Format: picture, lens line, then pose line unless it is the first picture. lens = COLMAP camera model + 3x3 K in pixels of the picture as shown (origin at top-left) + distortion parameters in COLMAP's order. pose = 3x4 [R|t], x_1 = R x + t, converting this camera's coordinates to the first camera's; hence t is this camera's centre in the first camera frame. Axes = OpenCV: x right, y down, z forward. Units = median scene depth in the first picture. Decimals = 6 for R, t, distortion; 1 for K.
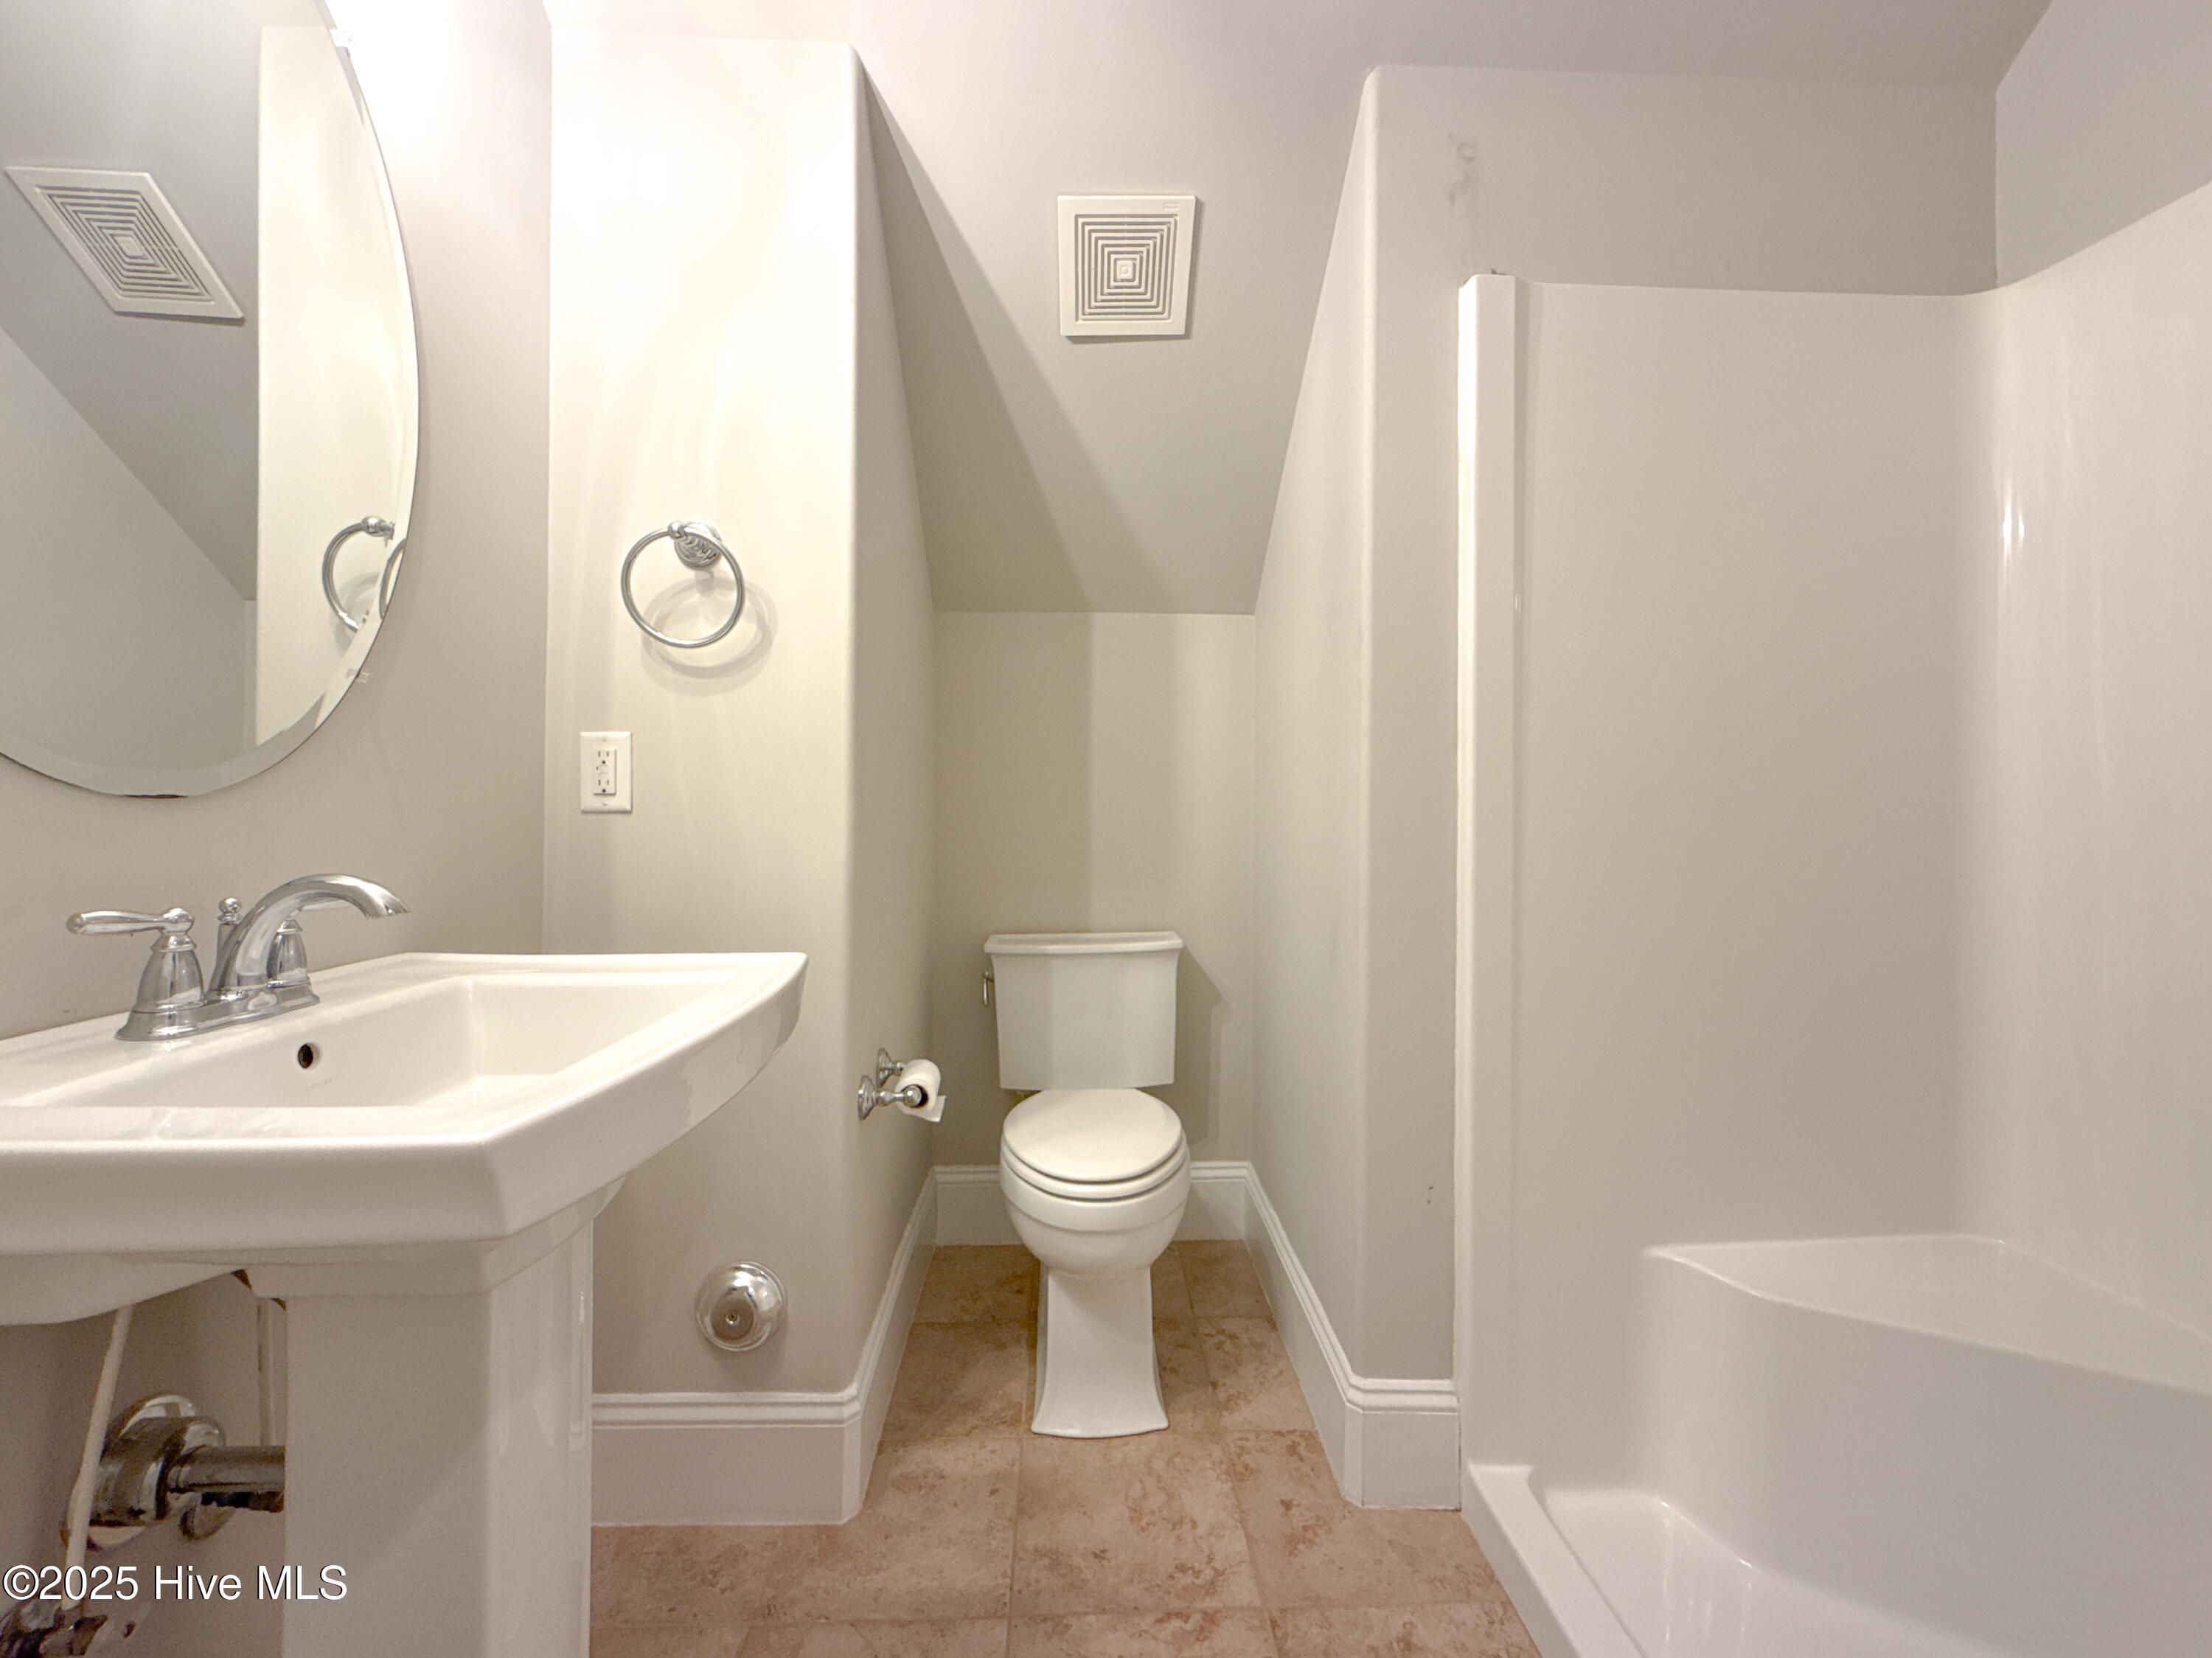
lens RADIAL K [[894.1, 0, 1078.4], [0, 894.1, 807.2], [0, 0, 1]] dist [-0.000182, 0.000037]
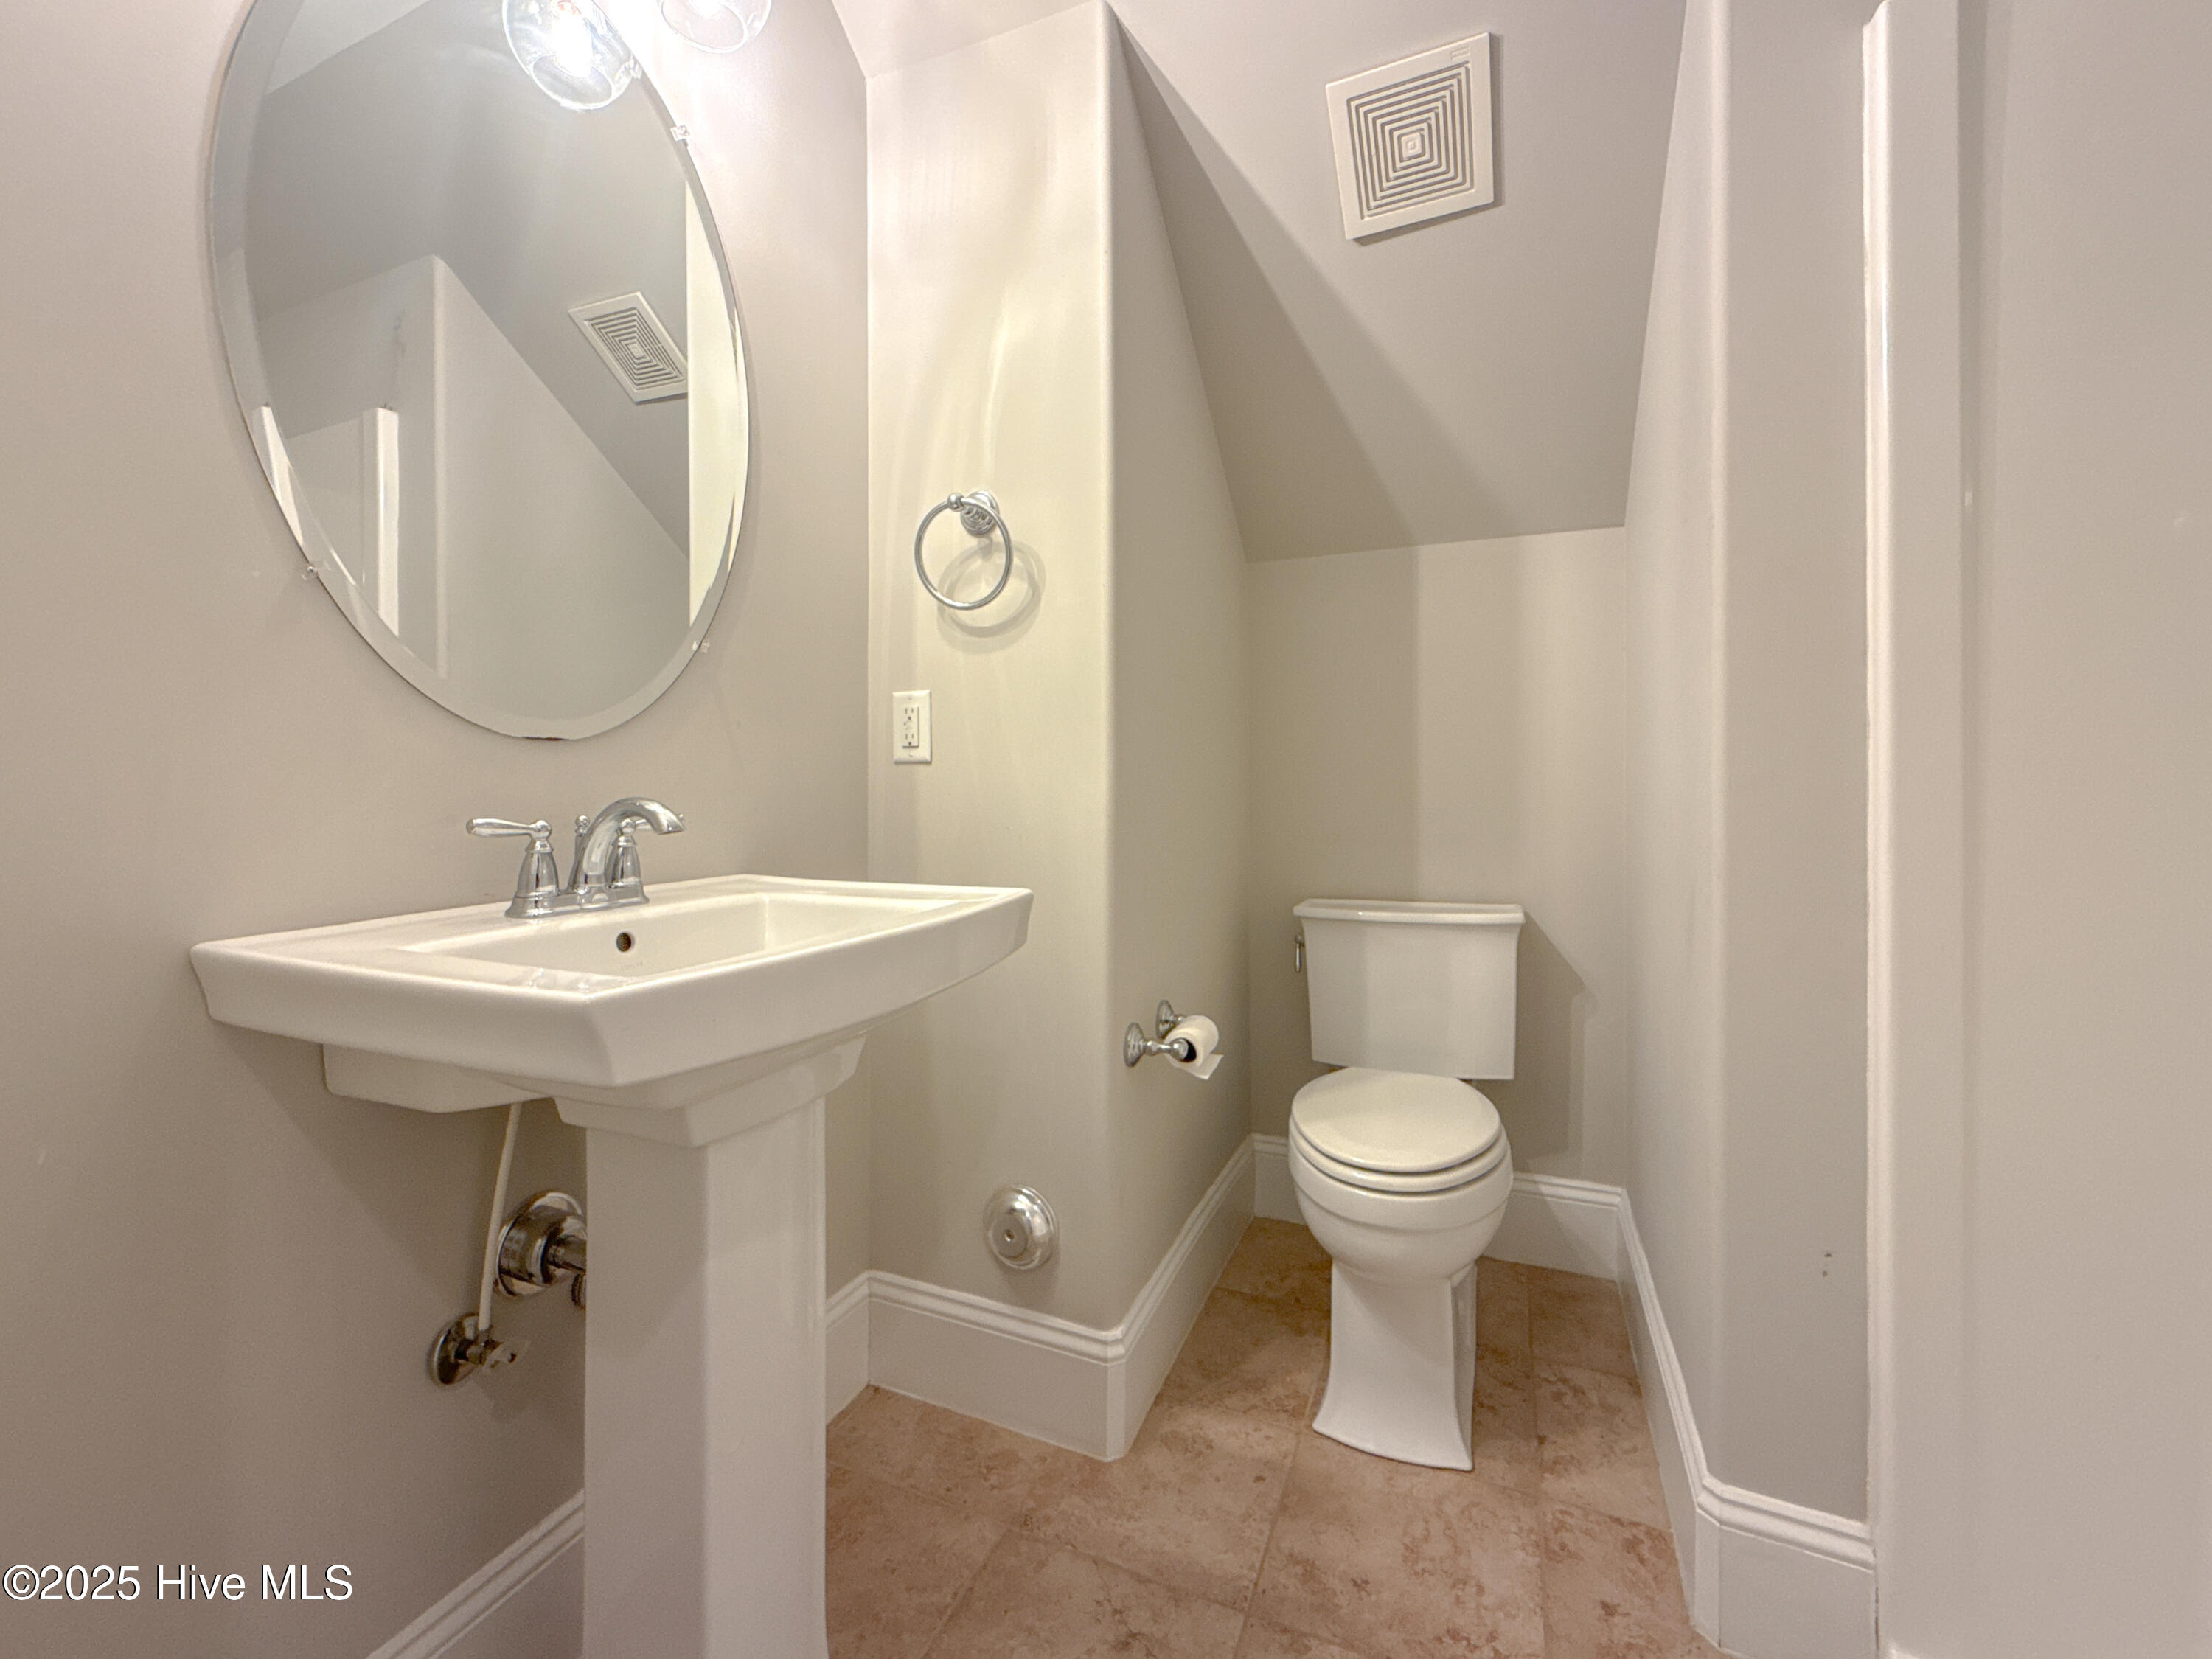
lens RADIAL K [[894.2, 0, 1100.8], [0, 894.2, 783.1], [0, 0, 1]] dist [-0.000182, 0.000037]
pose [[0.909780, -0.004208, -0.415070, 0.151783], [0.004116, 0.999991, -0.001117, 0.032986], [0.415071, -0.000693, 0.909789, 0.074508]]
